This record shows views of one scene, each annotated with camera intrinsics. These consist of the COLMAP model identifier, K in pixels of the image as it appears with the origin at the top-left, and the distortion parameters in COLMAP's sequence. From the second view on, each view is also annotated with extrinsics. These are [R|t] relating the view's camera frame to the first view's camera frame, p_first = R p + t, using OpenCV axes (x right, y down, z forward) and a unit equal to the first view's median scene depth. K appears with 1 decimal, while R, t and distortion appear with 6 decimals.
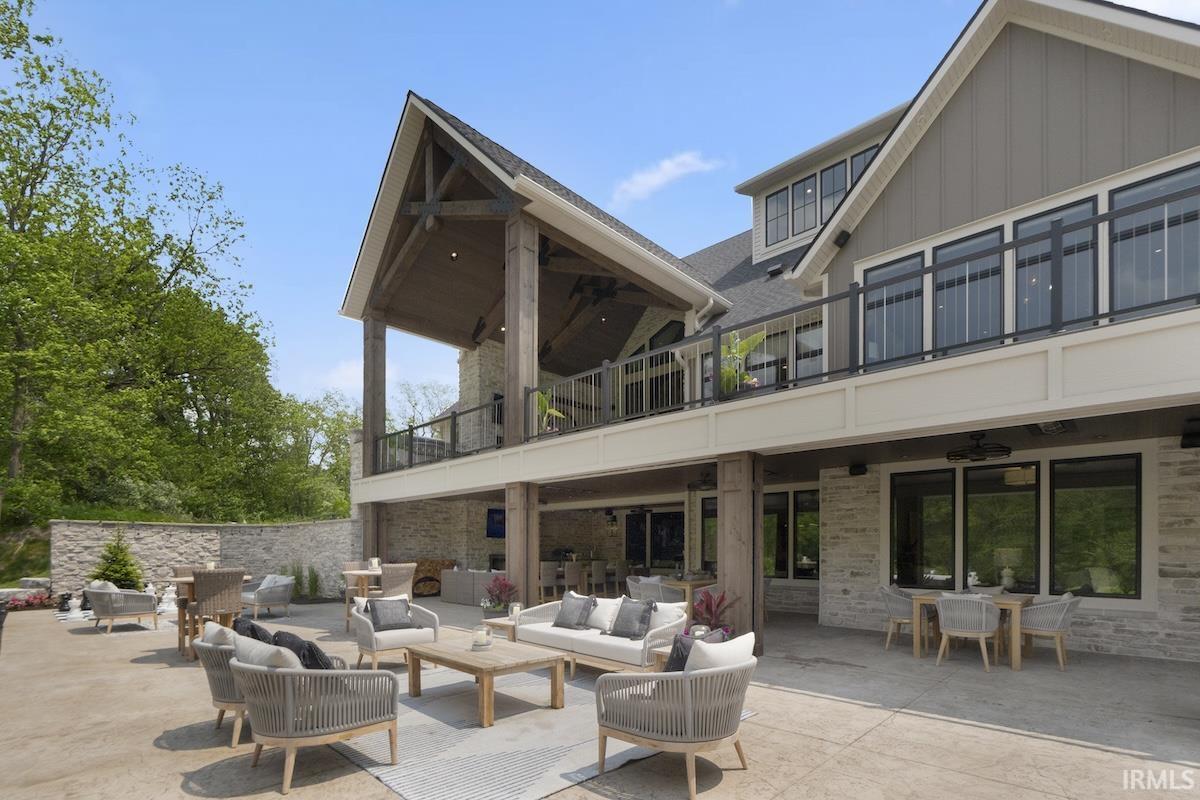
lens RADIAL K [[571.8, 0, 600.0], [0, 571.8, 400.0], [0, 0, 1]] dist [0.001244, 0.000158]
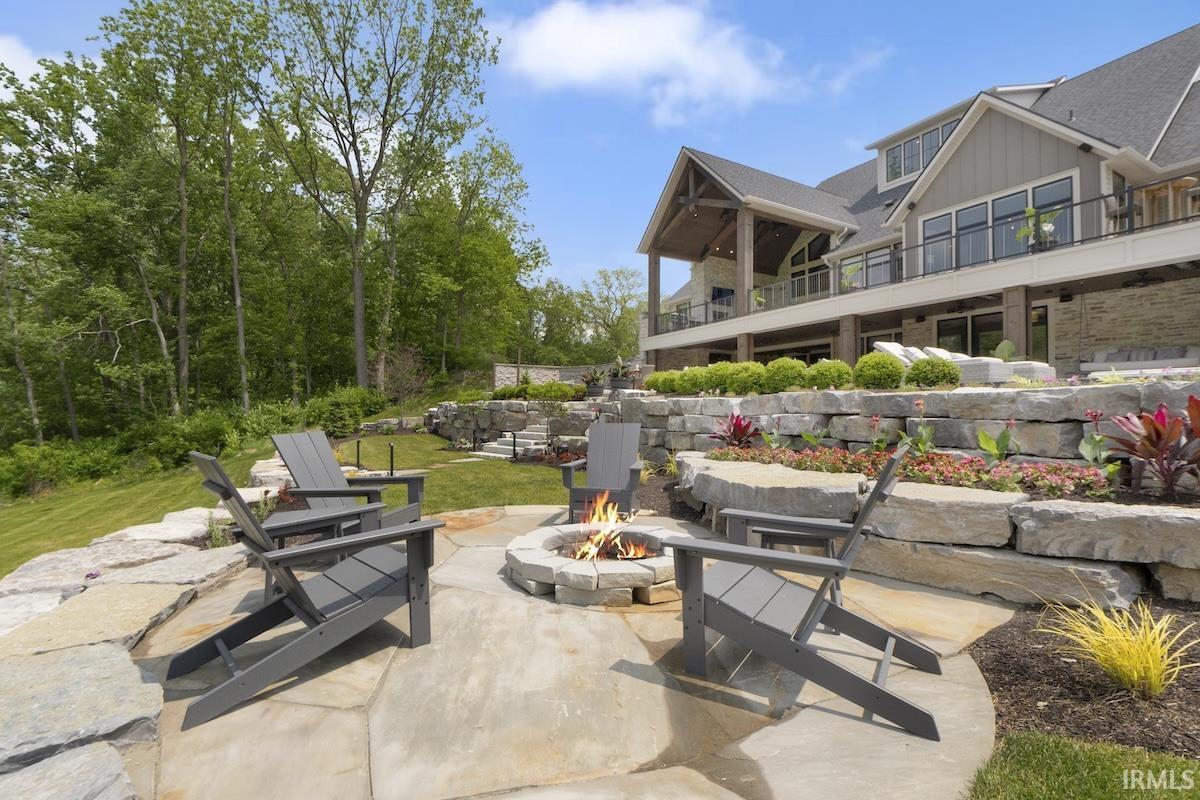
lens RADIAL K [[522.4, 0, 598.8], [0, 522.4, 367.7], [0, 0, 1]] dist [-0.000100, 0.000089]
pose [[0.957611, -0.024872, -0.286989, -0.093269], [0.076432, 0.982496, 0.169884, -0.091493], [0.277740, -0.184617, 0.942750, -0.896361]]
